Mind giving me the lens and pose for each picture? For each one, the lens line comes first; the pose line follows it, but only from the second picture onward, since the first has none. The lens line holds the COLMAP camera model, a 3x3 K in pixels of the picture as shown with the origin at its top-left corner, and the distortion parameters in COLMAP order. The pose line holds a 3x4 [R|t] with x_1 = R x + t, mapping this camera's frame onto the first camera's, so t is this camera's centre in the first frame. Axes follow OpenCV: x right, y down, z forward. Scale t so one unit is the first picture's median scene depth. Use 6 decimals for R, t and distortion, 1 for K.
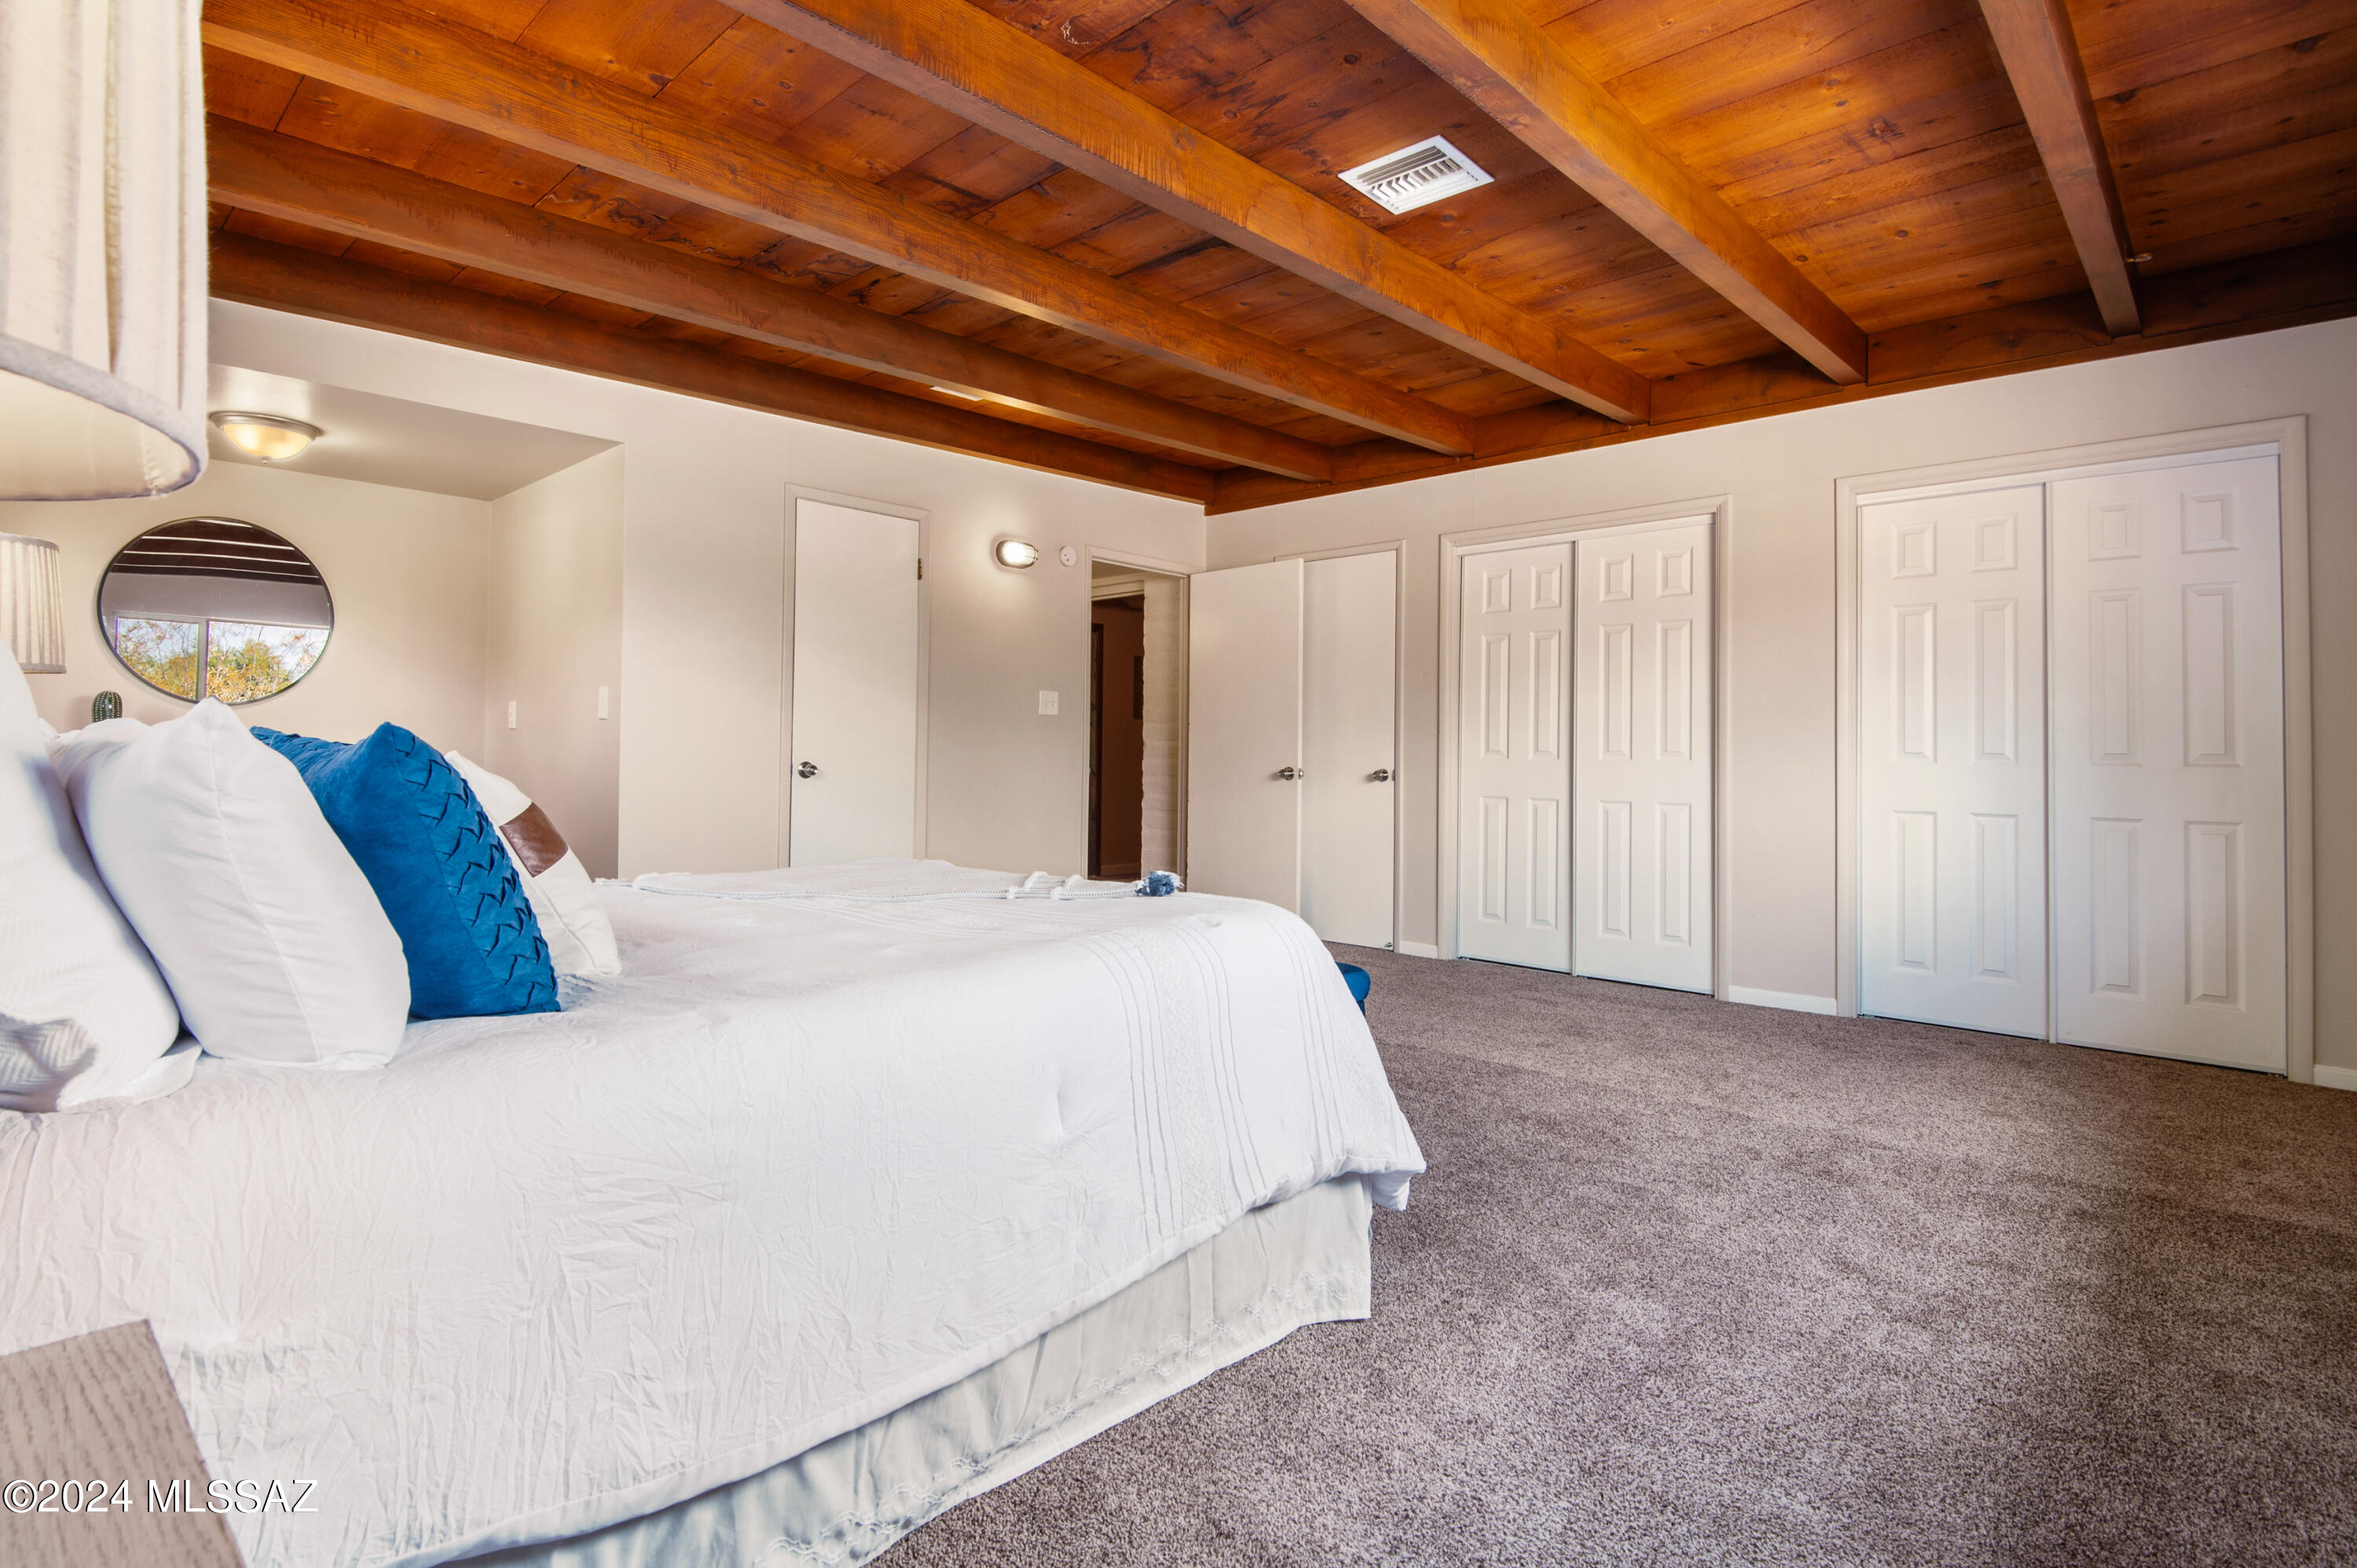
lens RADIAL K [[1155.1, 0, 1174.5], [0, 1155.1, 737.4], [0, 0, 1]] dist [-0.000440, -0.000323]
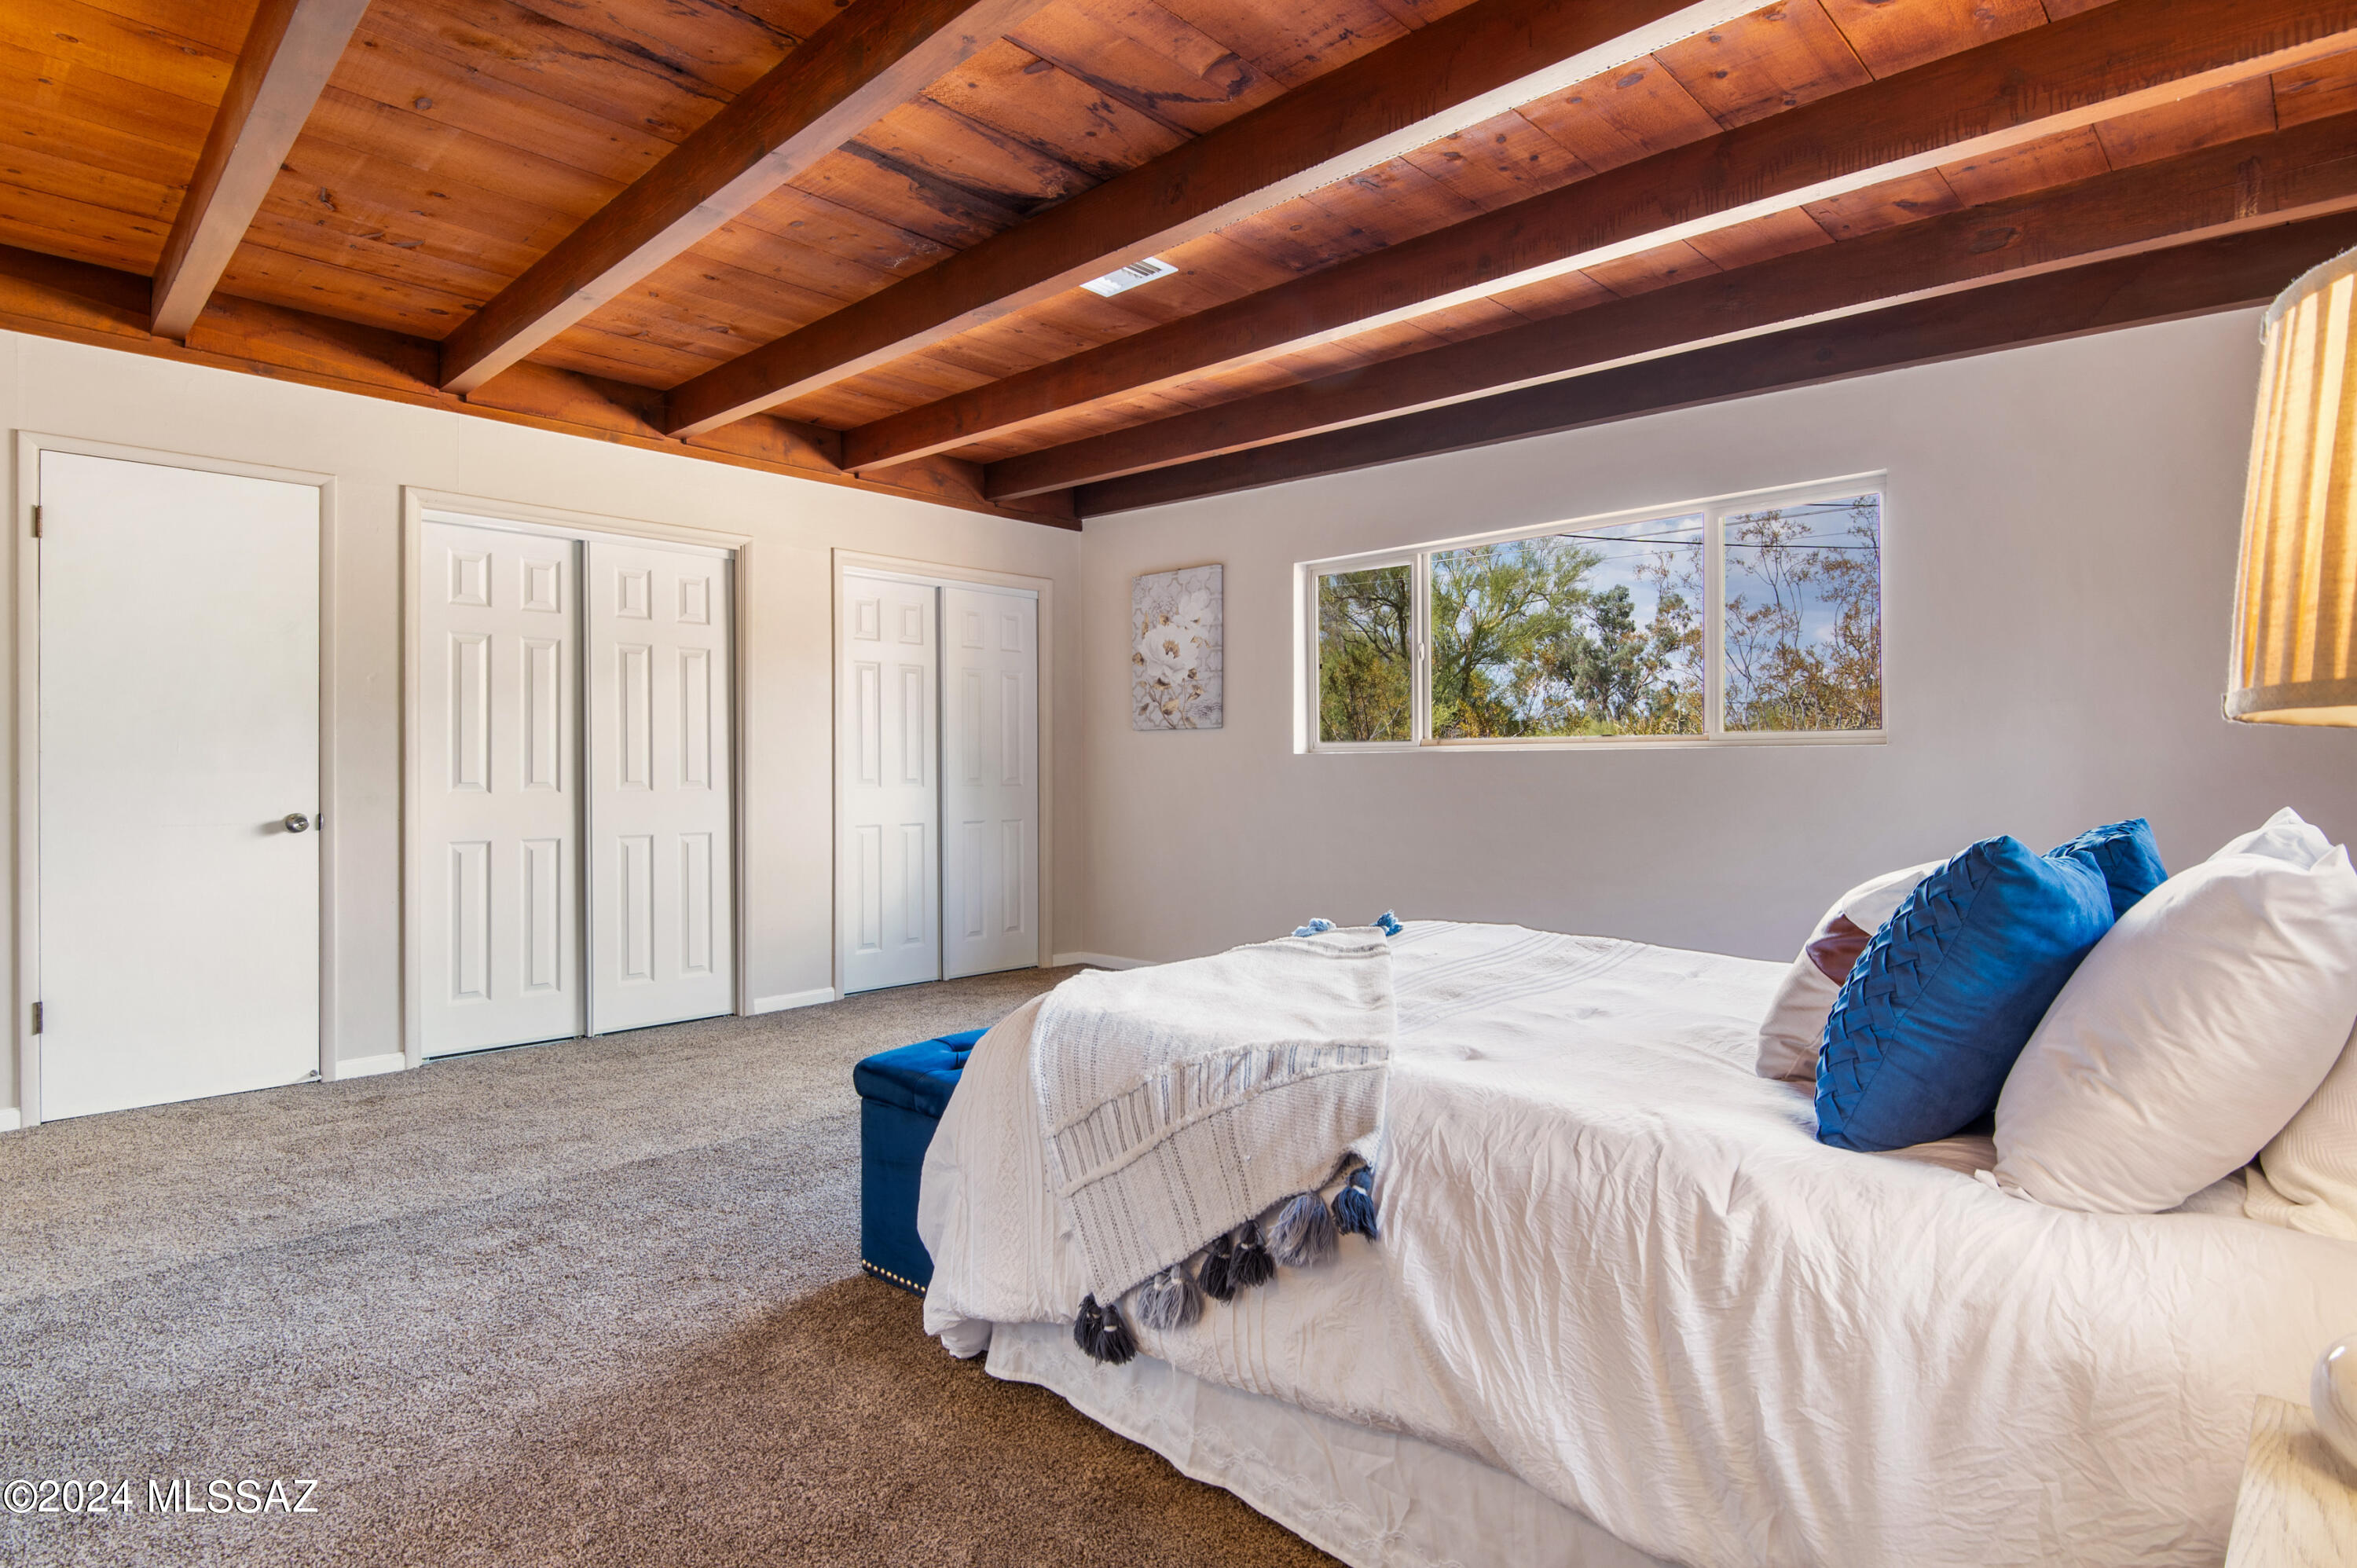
lens RADIAL K [[1155.1, 0, 1192.2], [0, 1155.1, 785.2], [0, 0, 1]] dist [-0.000440, -0.000323]
pose [[0.028572, -0.015640, 0.999469, -0.515180], [-0.002535, 0.999873, 0.015719, -0.000677], [-0.999589, -0.002982, 0.028529, 0.512348]]
